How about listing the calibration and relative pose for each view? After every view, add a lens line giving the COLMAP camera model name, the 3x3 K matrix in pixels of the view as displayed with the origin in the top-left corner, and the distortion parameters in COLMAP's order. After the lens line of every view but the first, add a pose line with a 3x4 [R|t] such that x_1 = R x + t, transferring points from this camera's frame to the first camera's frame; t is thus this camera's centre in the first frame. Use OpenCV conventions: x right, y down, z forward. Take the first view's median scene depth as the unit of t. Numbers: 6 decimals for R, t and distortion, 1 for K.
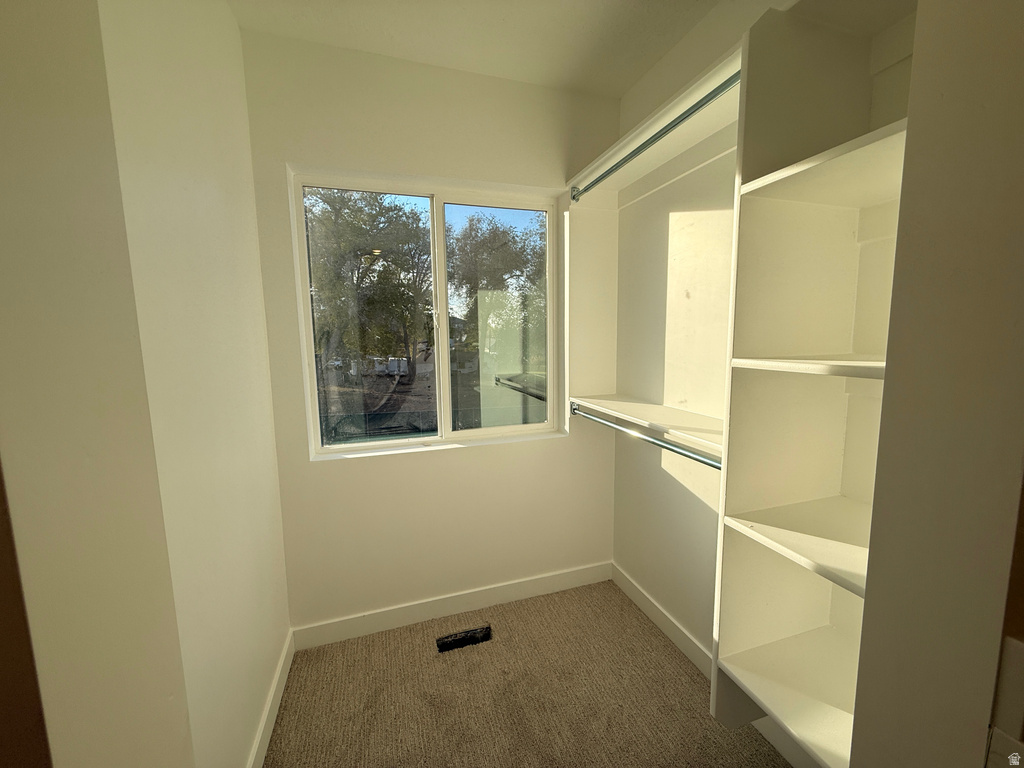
lens RADIAL K [[405.8, 0, 507.6], [0, 405.8, 383.5], [0, 0, 1]] dist [-0.001817, 0.000521]
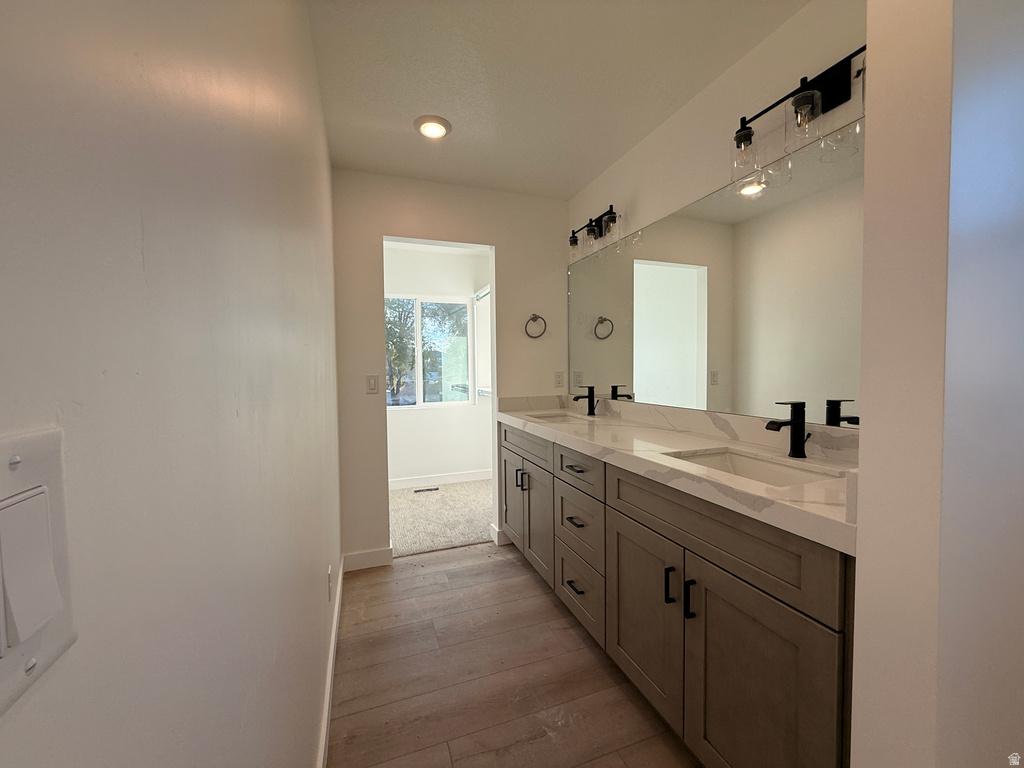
lens RADIAL K [[405.8, 0, 519.3], [0, 405.8, 382.7], [0, 0, 1]] dist [-0.001817, 0.000521]
pose [[0.997798, -0.000587, 0.066318, 0.019720], [0.006229, 0.996370, -0.084905, 0.016629], [-0.066028, 0.085132, 0.994180, -0.101564]]
